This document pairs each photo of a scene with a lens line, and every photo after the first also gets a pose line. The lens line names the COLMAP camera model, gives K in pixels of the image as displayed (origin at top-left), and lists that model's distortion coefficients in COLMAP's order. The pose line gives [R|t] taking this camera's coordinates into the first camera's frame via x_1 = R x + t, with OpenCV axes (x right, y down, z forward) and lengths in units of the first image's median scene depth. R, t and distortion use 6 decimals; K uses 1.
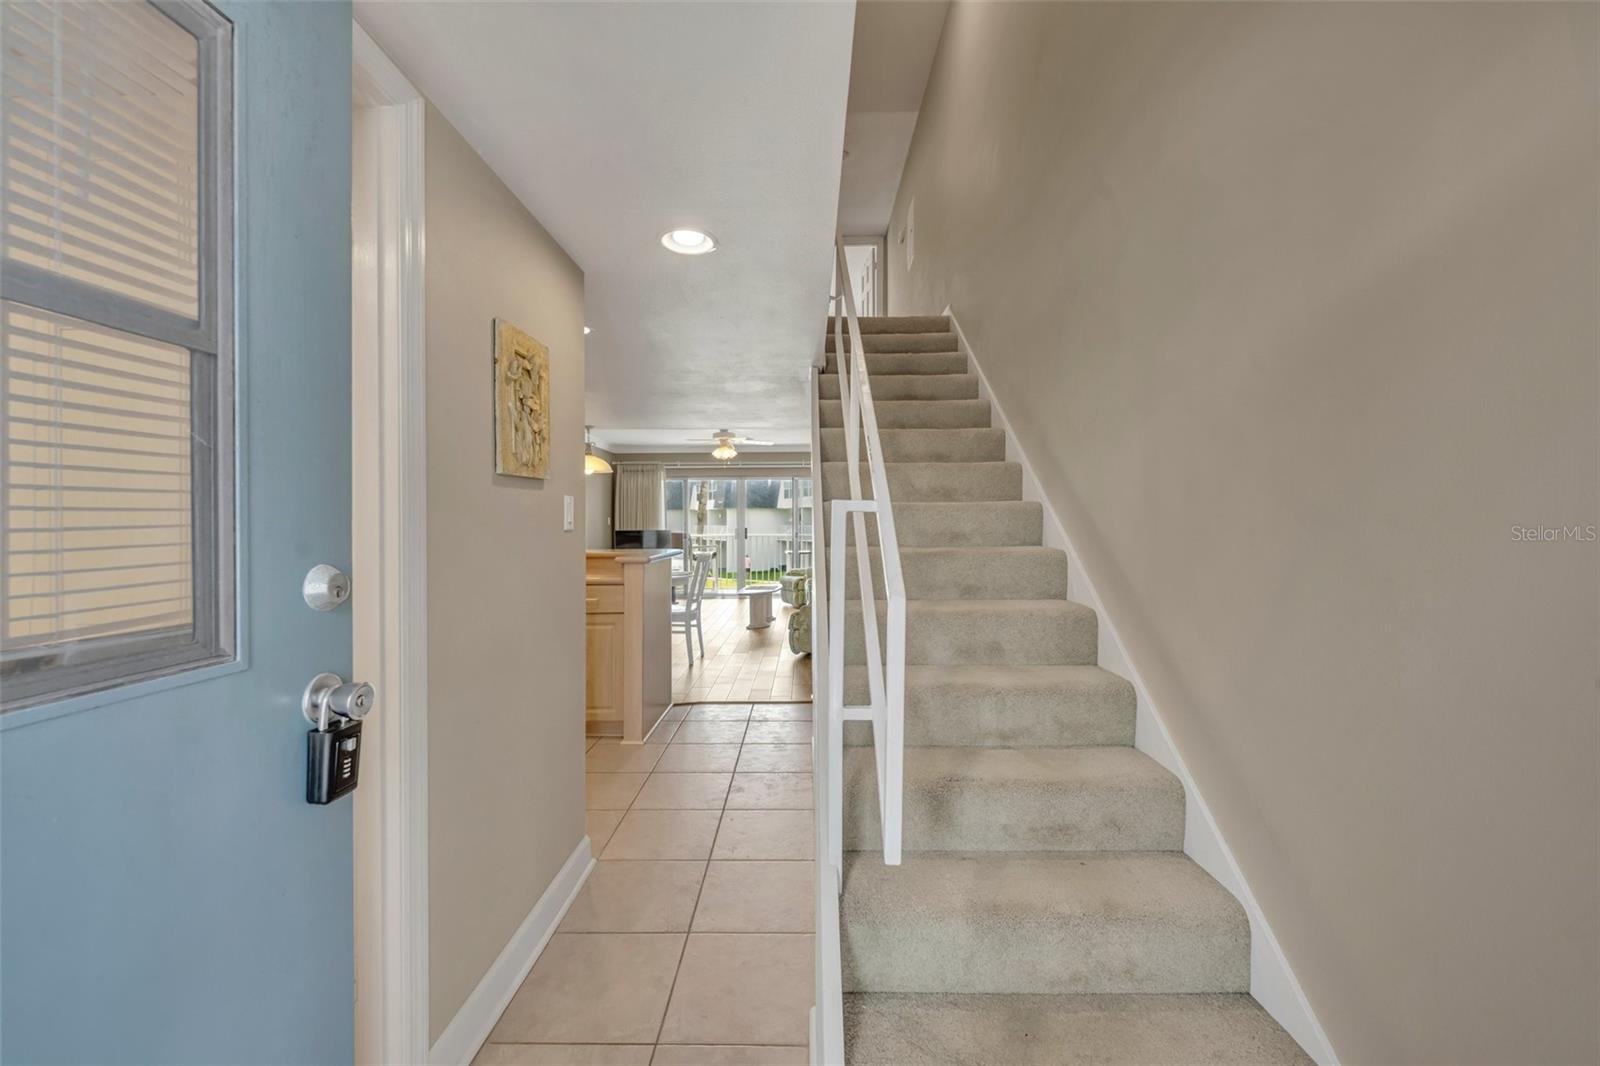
lens RADIAL K [[634.8, 0, 795.1], [0, 634.8, 536.5], [0, 0, 1]] dist [-0.001758, -0.000206]
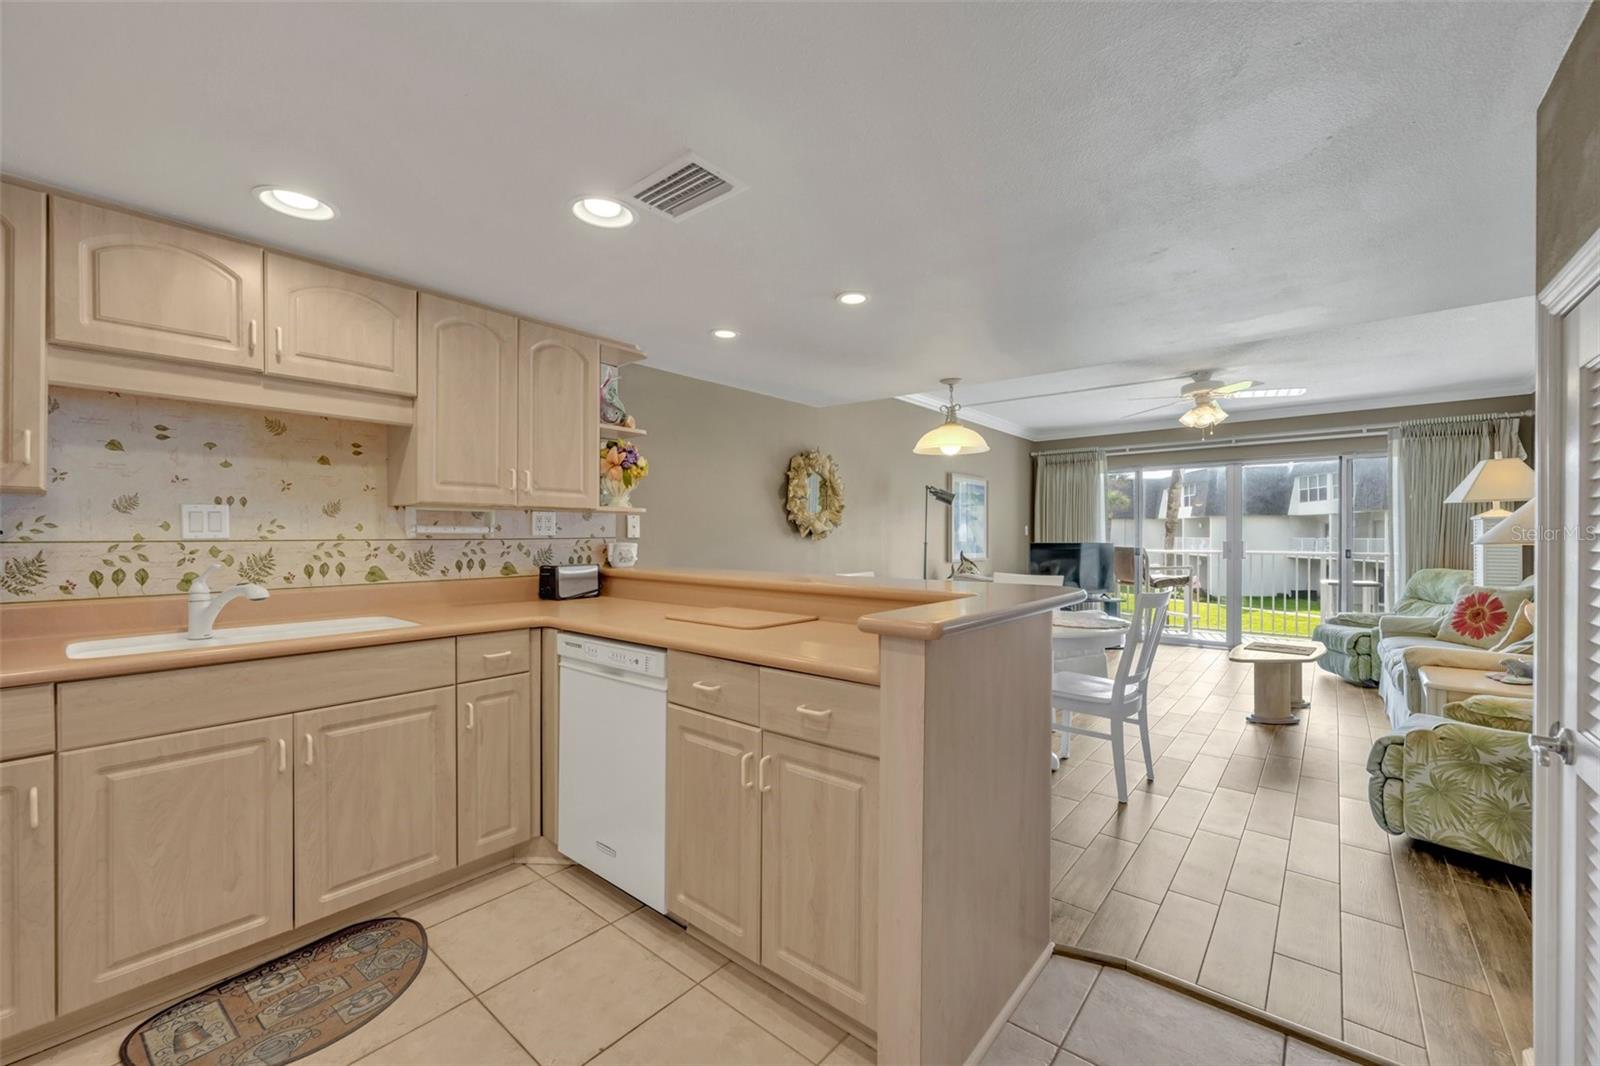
lens RADIAL K [[636.6, 0, 797.9], [0, 636.6, 536.1], [0, 0, 1]] dist [-0.006583, 0.000436]
pose [[0.775735, 0.002051, -0.631056, -0.023848], [-0.013785, 0.999811, -0.013695, -0.003499], [0.630908, 0.019323, 0.775617, 0.238359]]
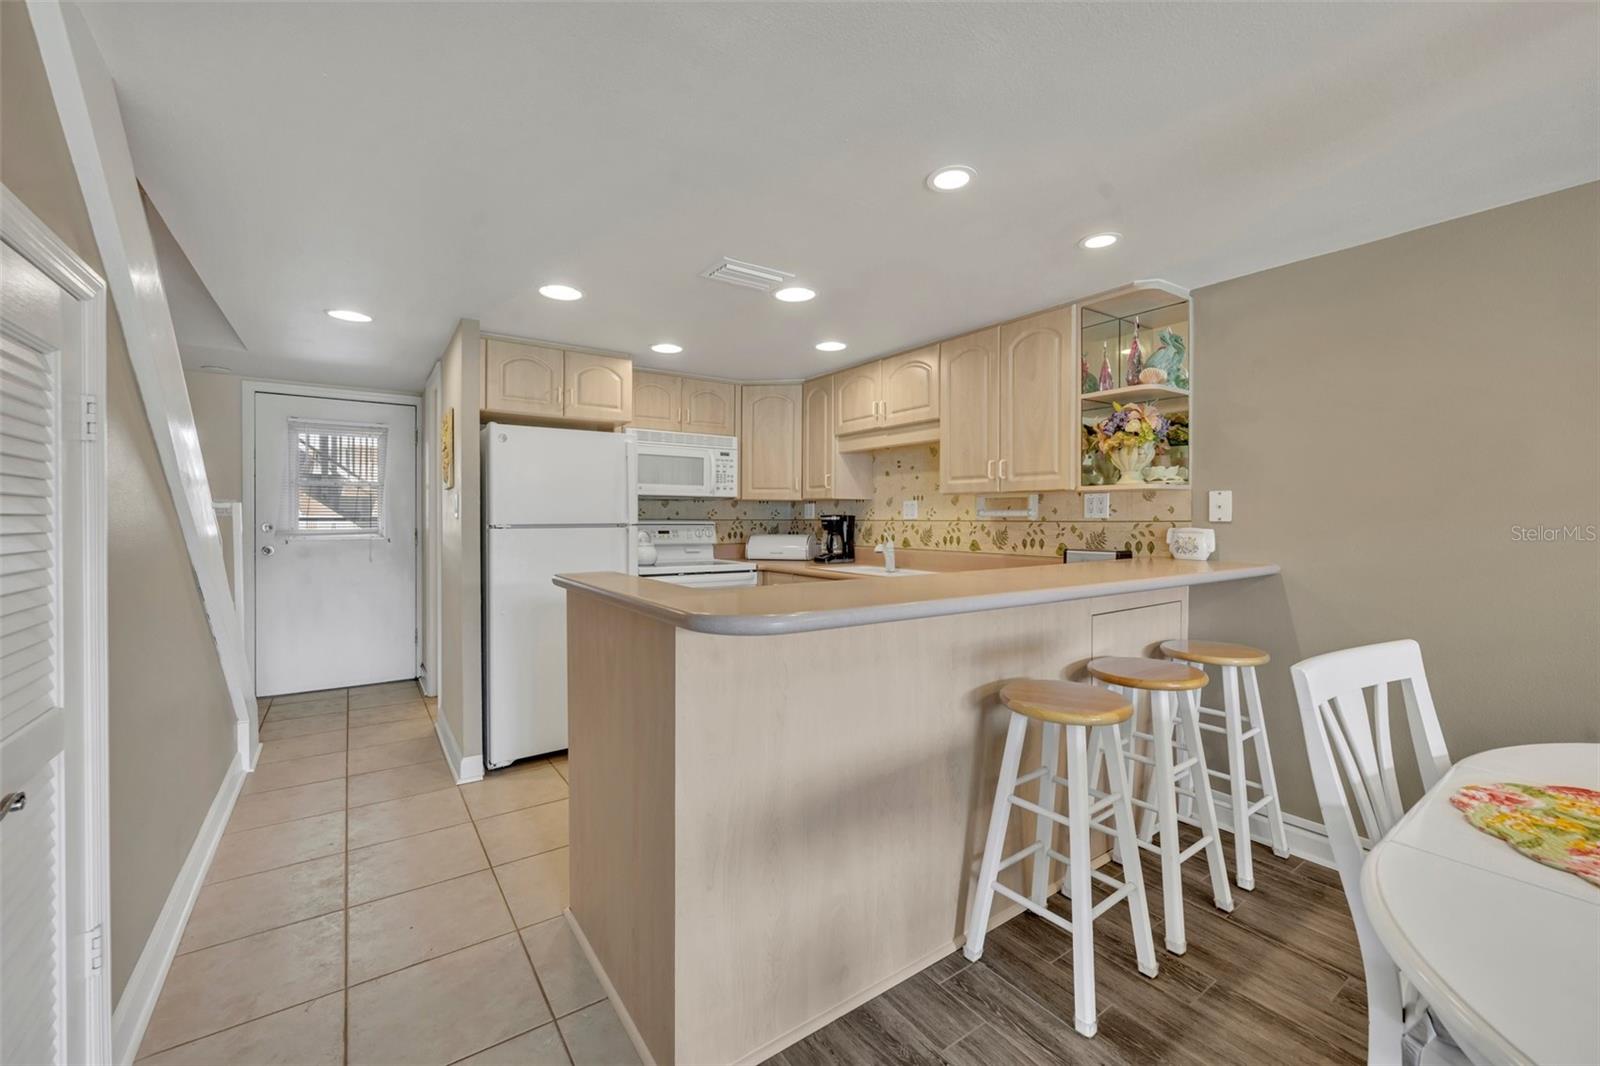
lens RADIAL K [[639.6, 0, 800.2], [0, 639.6, 518.0], [0, 0, 1]] dist [-0.001758, 0.000026]
pose [[-0.808429, -0.001267, -0.588592, -0.027149], [-0.014525, 0.999736, 0.017798, -0.009490], [0.588414, 0.022938, -0.808234, 0.550228]]
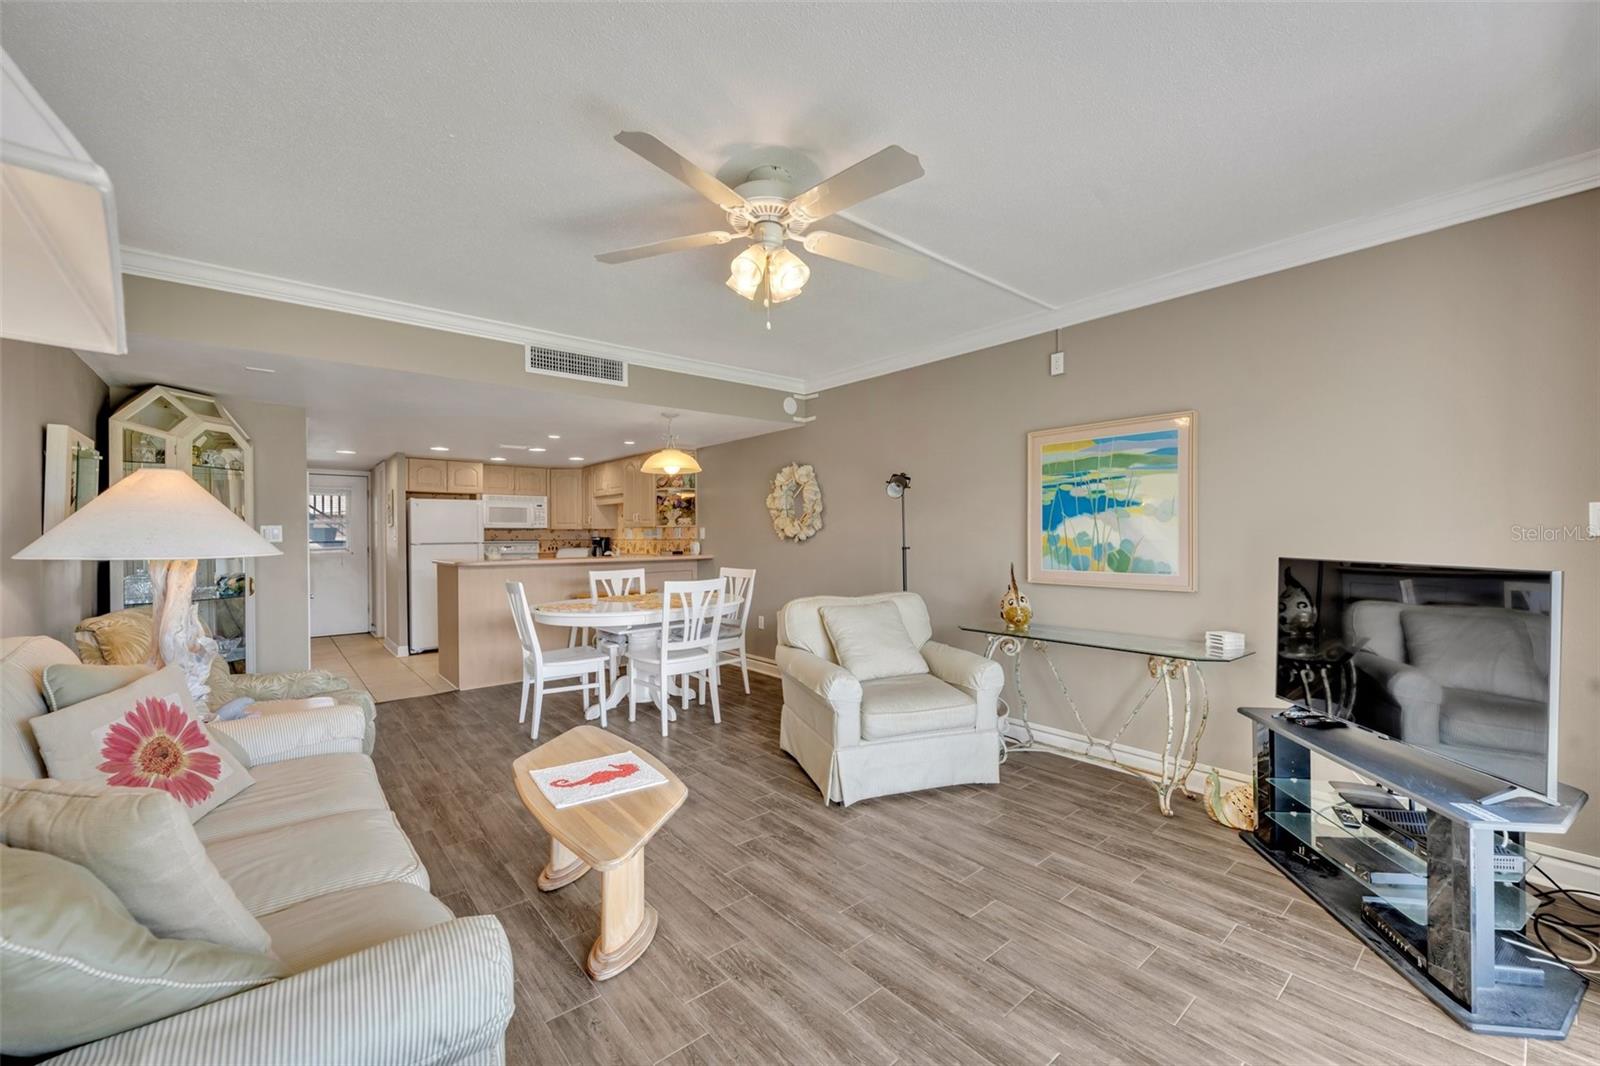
lens RADIAL K [[643.7, 0, 792.9], [0, 643.7, 538.0], [0, 0, 1]] dist [-0.000241, 0.000010]
pose [[-0.762025, 0.005417, -0.647526, 0.046920], [-0.008124, 0.999806, 0.017925, -0.019922], [0.647497, 0.018919, -0.761833, 1.001076]]
